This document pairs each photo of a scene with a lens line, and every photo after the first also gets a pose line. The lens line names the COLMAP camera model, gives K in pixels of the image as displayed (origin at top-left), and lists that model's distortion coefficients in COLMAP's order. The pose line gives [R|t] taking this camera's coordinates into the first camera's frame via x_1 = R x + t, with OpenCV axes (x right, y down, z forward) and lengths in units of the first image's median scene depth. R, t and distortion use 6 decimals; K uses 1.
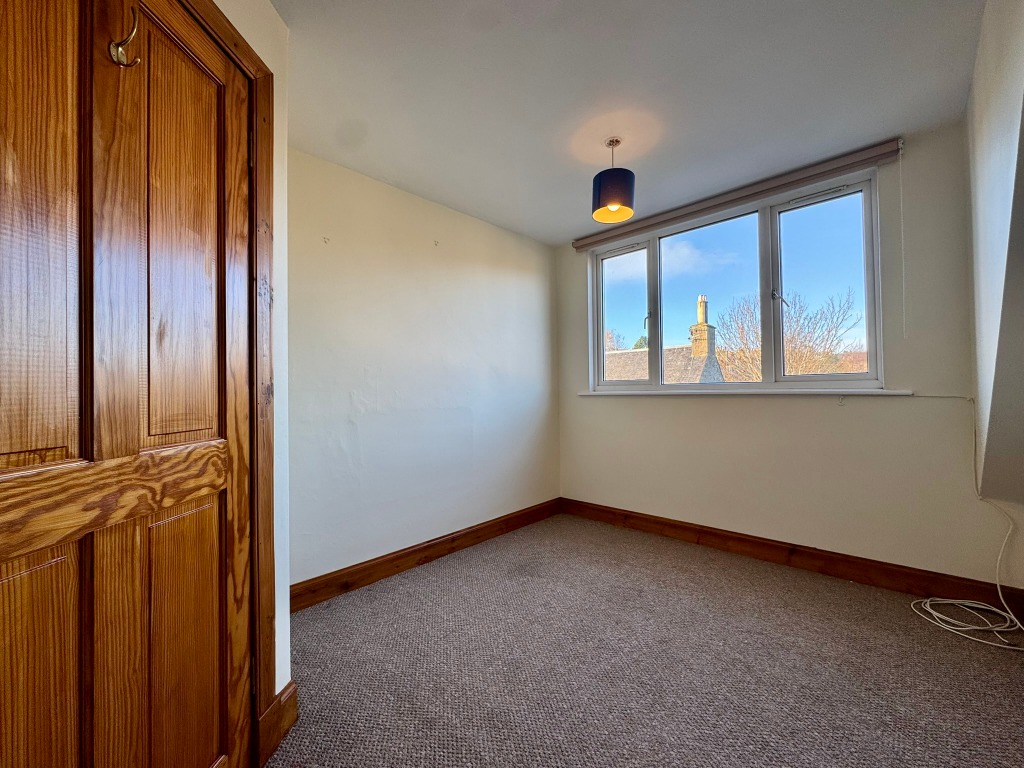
lens RADIAL K [[414.4, 0, 511.8], [0, 414.4, 386.7], [0, 0, 1]] dist [-0.000633, 0.000182]
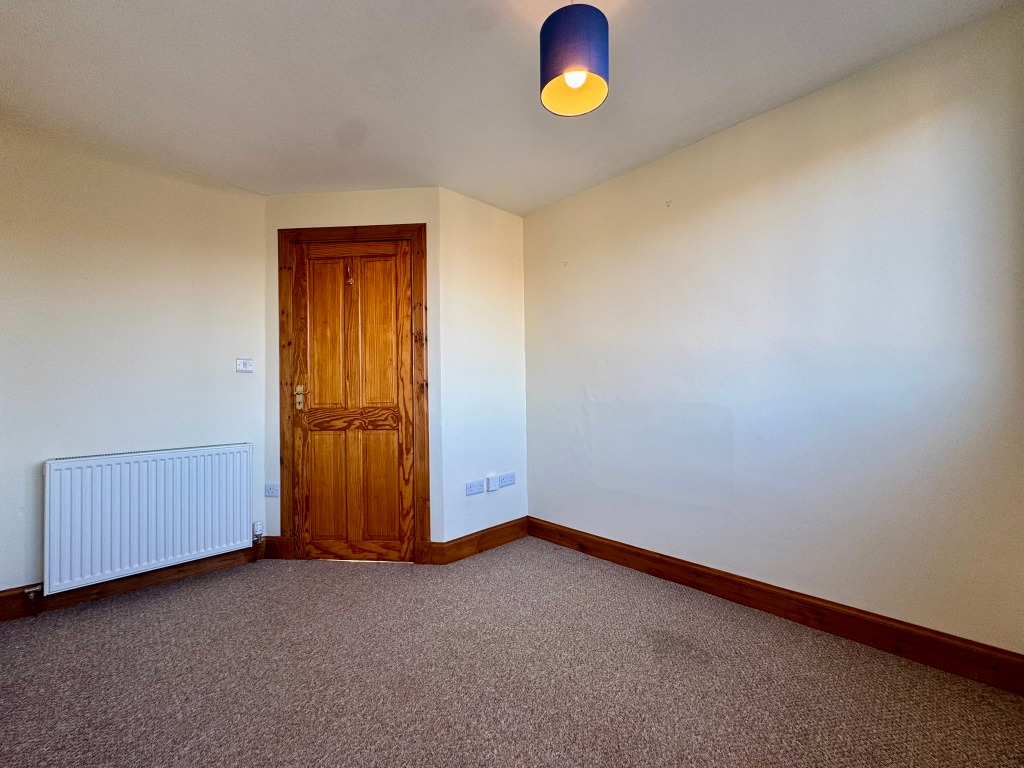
lens RADIAL K [[414.4, 0, 512.0], [0, 414.4, 386.2], [0, 0, 1]] dist [-0.000633, 0.000182]
pose [[-0.040231, 0.007109, -0.999165, 1.571597], [0.028448, 0.999577, 0.005966, 0.009375], [0.998785, -0.028184, -0.040416, 1.688147]]
